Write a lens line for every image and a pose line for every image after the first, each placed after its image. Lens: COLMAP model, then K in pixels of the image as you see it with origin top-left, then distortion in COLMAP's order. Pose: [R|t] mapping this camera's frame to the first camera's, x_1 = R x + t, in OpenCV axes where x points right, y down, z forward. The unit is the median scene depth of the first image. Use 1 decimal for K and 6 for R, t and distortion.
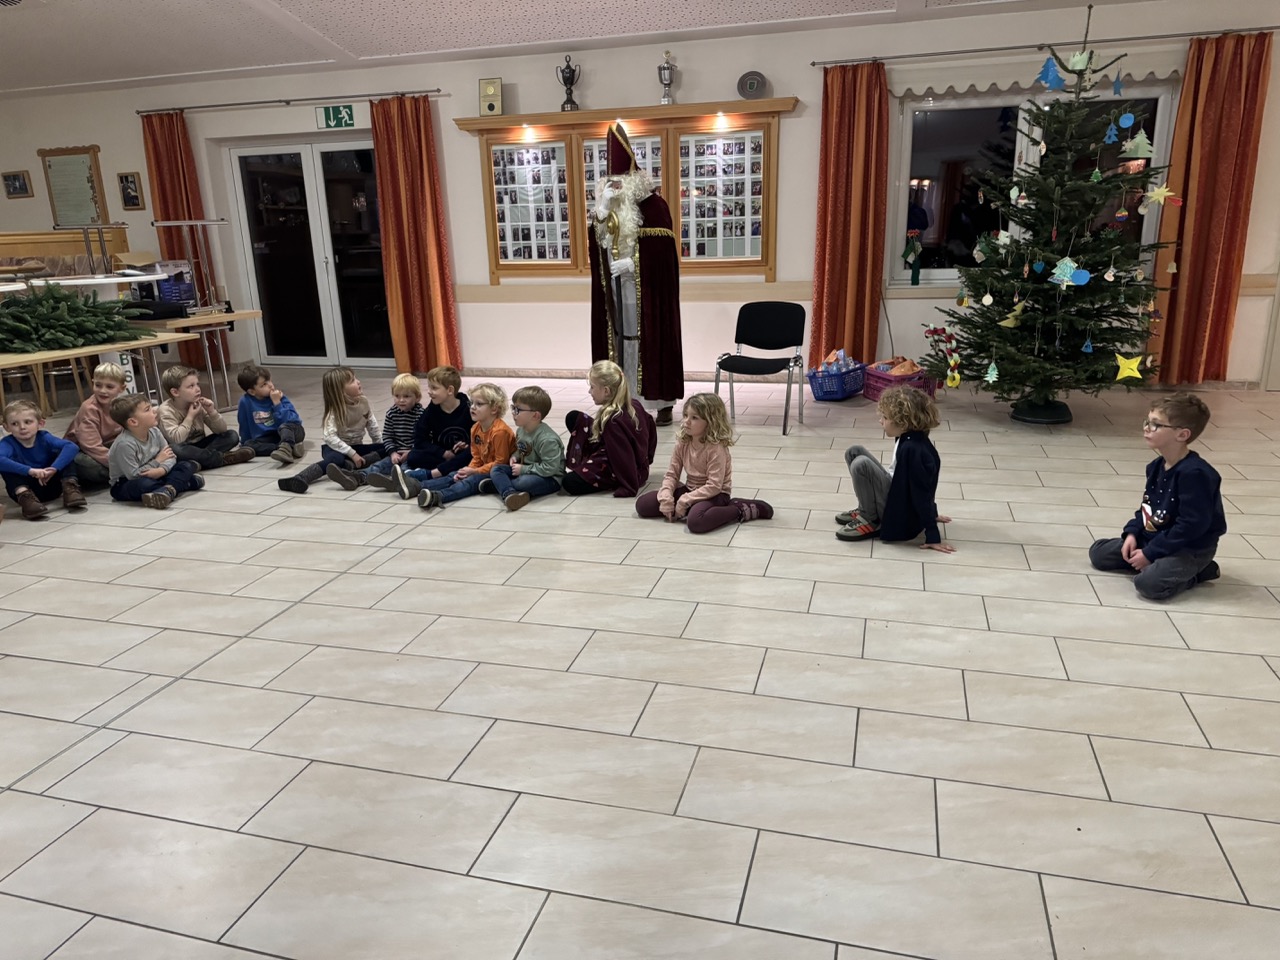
lens RADIAL K [[901.8, 0, 636.0], [0, 901.8, 484.7], [0, 0, 1]] dist [0.089068, -0.147844]
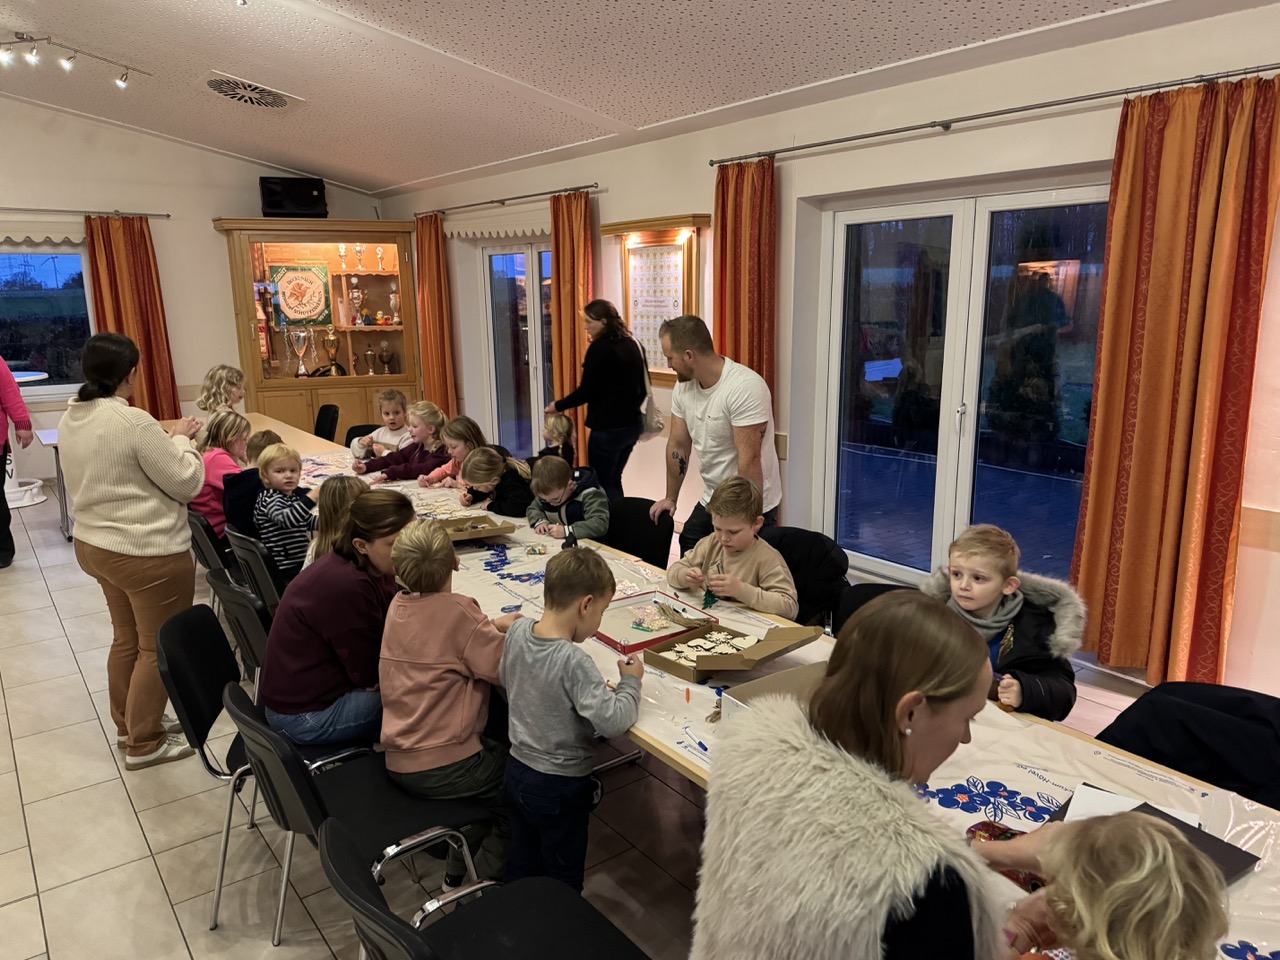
lens RADIAL K [[901.8, 0, 636.0], [0, 901.8, 484.7], [0, 0, 1]] dist [0.089068, -0.147844]
pose [[0.789919, 0.146687, -0.595408, -0.213764], [-0.178583, 0.983910, 0.005477, -0.220903], [0.586631, 0.102004, 0.803405, 0.593106]]
